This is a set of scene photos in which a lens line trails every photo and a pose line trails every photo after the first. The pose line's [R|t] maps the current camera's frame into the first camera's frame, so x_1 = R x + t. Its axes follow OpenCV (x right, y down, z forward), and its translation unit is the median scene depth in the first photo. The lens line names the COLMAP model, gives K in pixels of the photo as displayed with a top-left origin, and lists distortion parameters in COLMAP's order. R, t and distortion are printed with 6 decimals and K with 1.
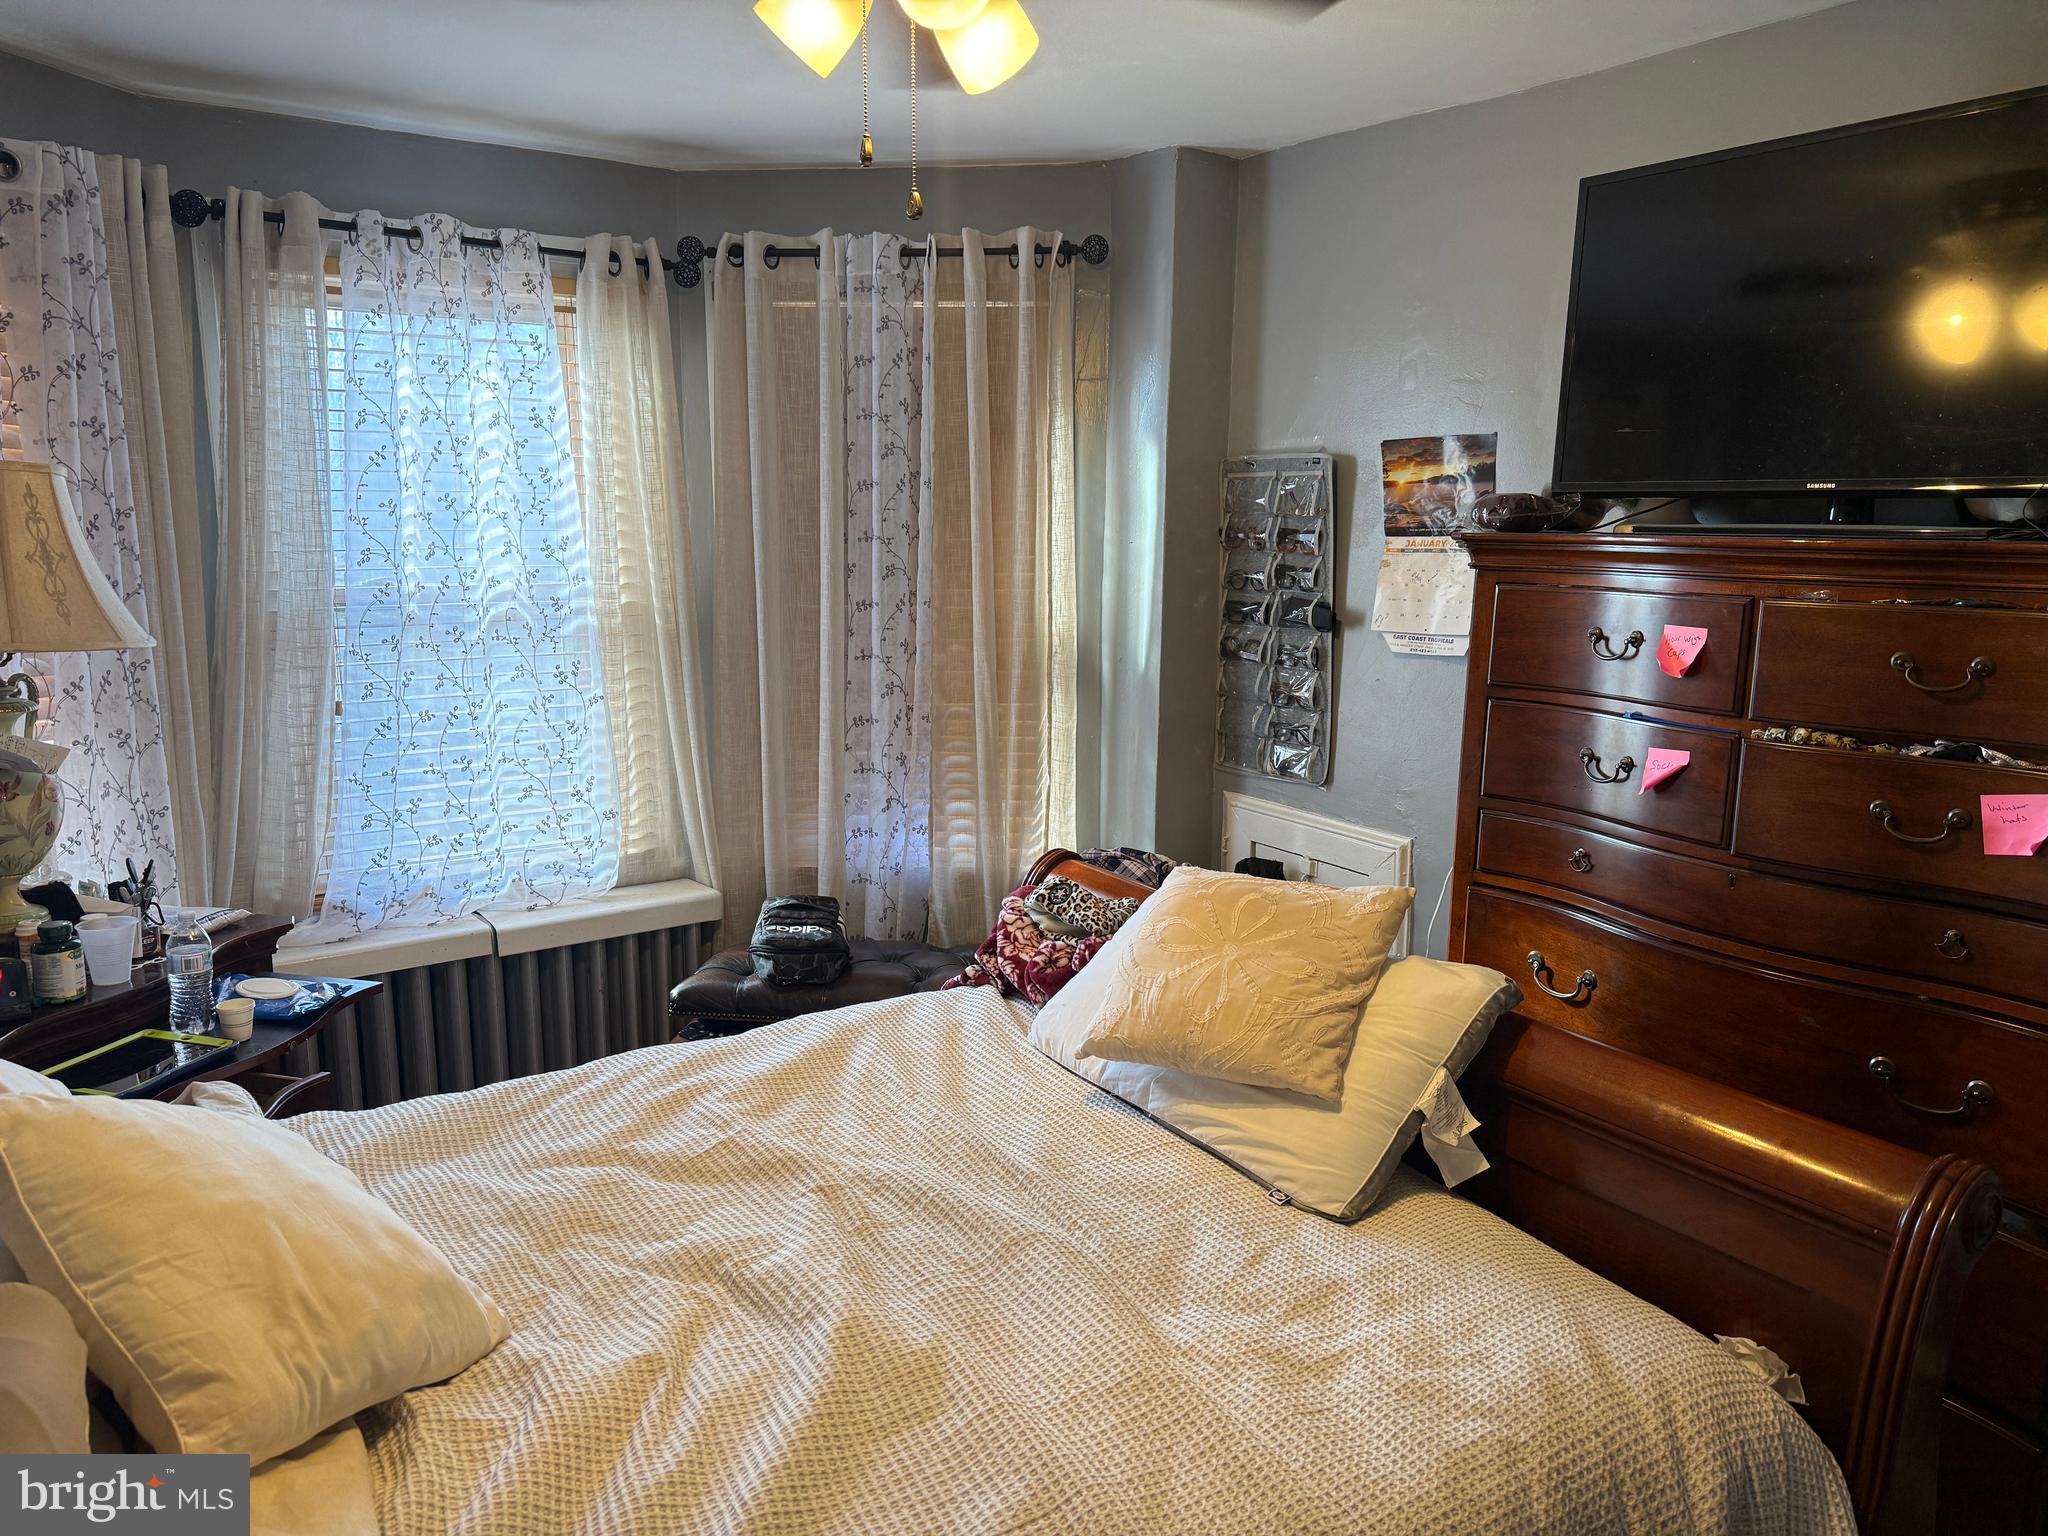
lens RADIAL K [[1424.5, 0, 1024.0], [0, 1424.5, 768.0], [0, 0, 1]] dist [0.101196, -0.139669]
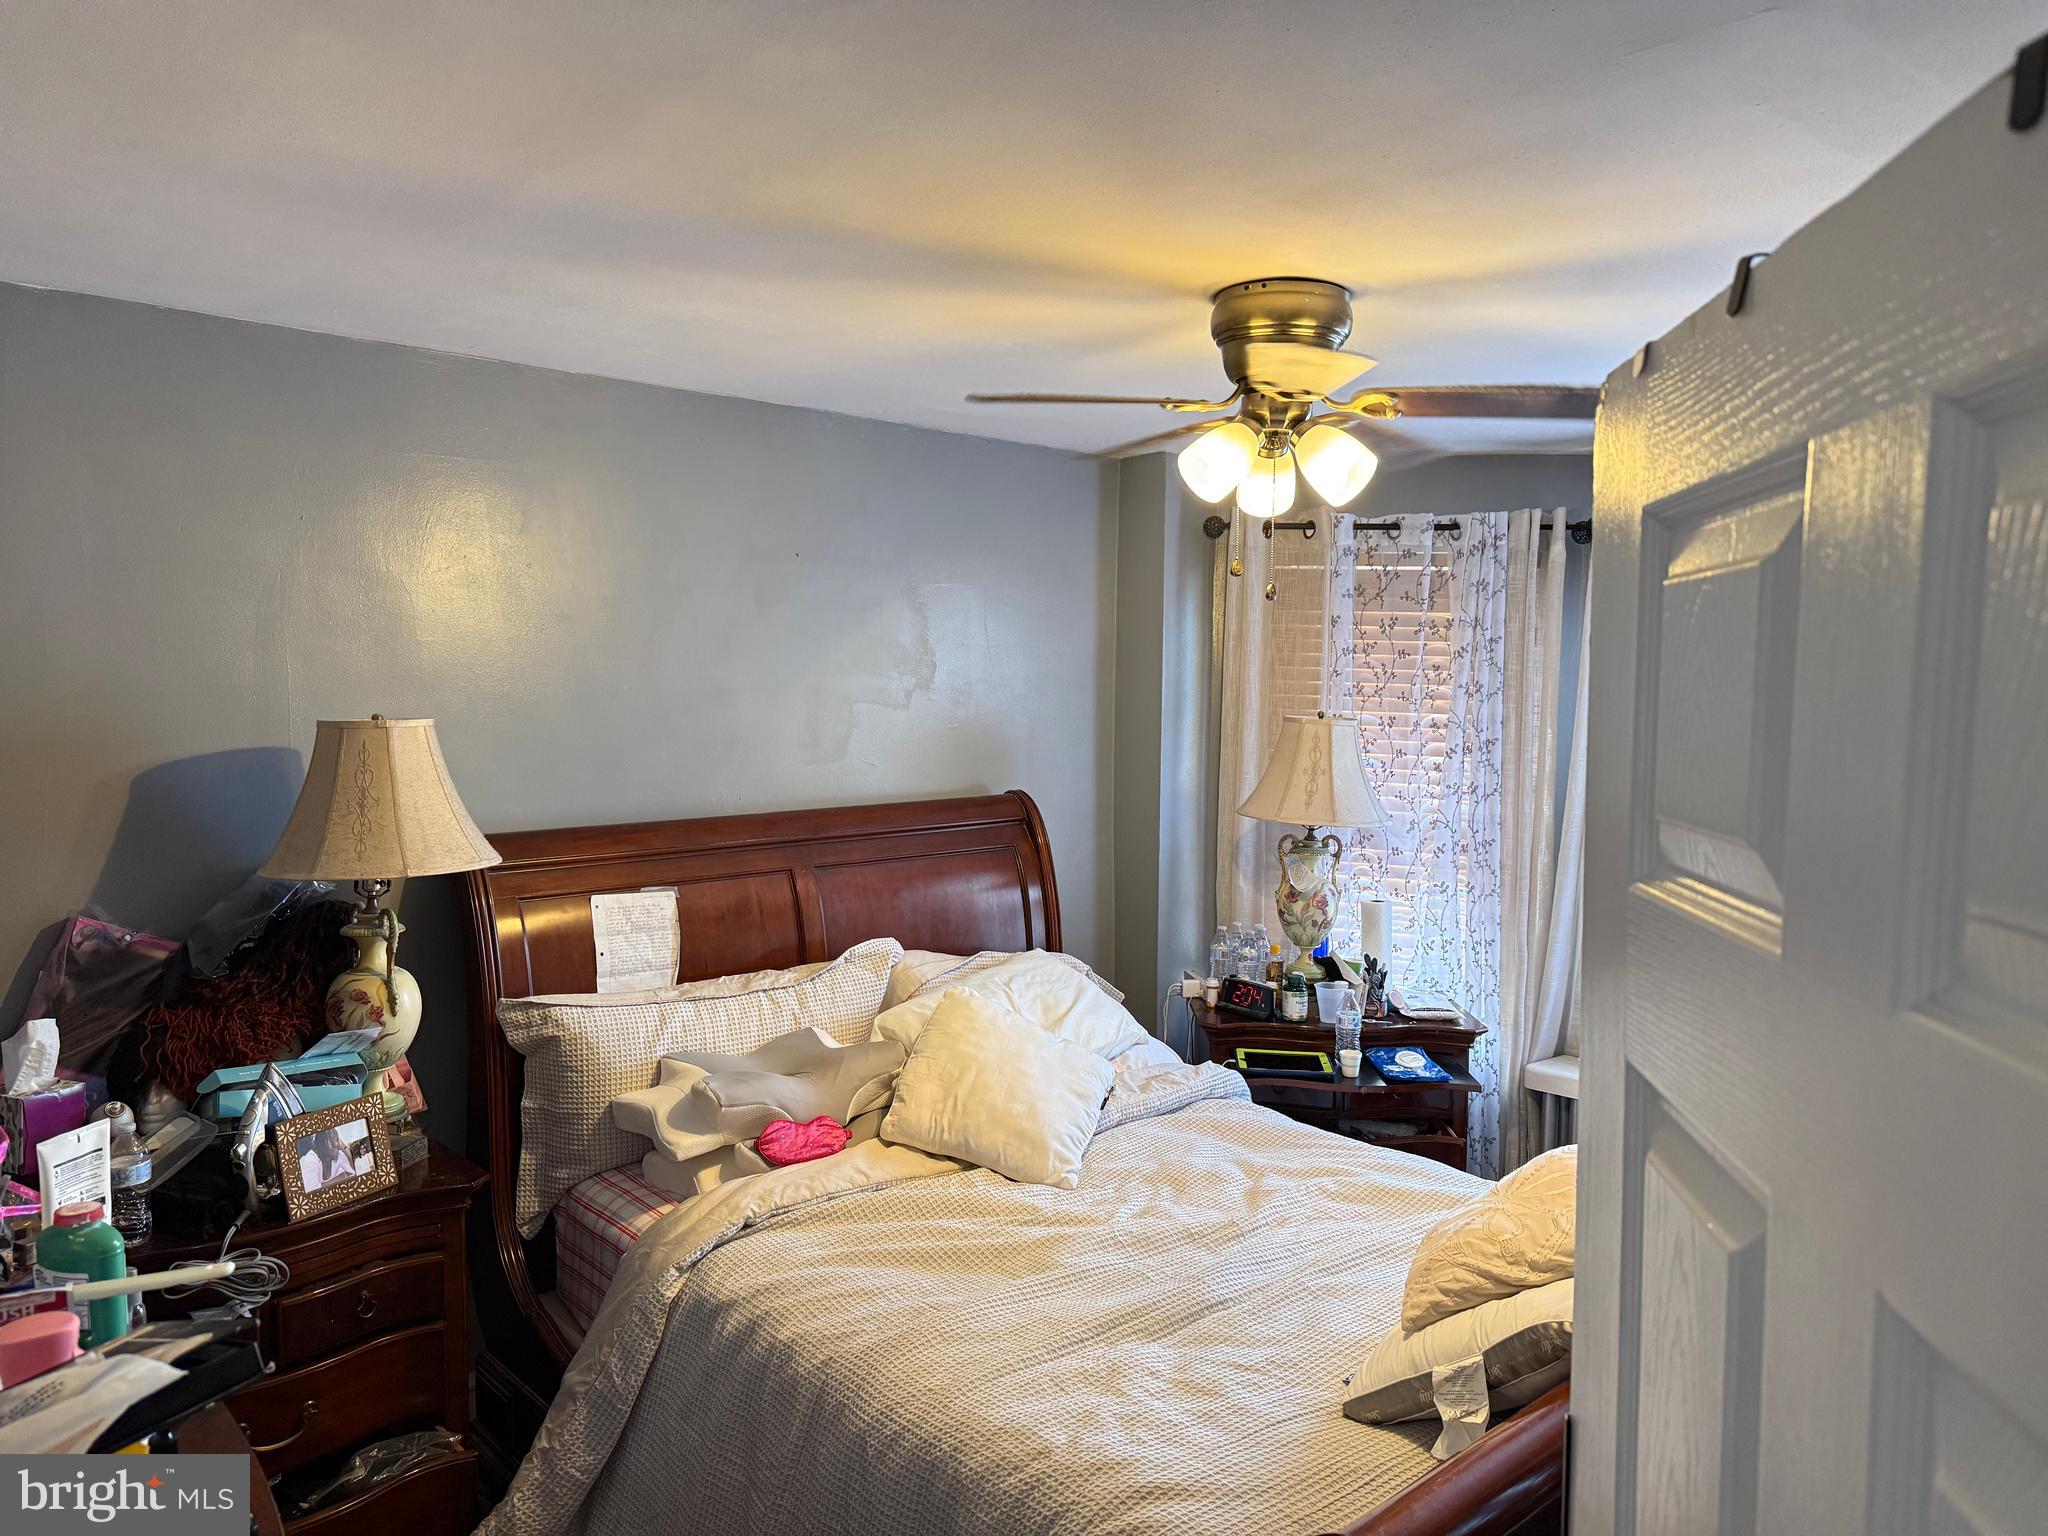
lens RADIAL K [[1424.5, 0, 1024.0], [0, 1424.5, 768.0], [0, 0, 1]] dist [0.101196, -0.139669]
pose [[0.141059, 0.059480, -0.988213, 1.178804], [-0.176690, 0.983680, 0.033987, -0.170419], [0.974106, 0.169813, 0.149266, 0.445172]]
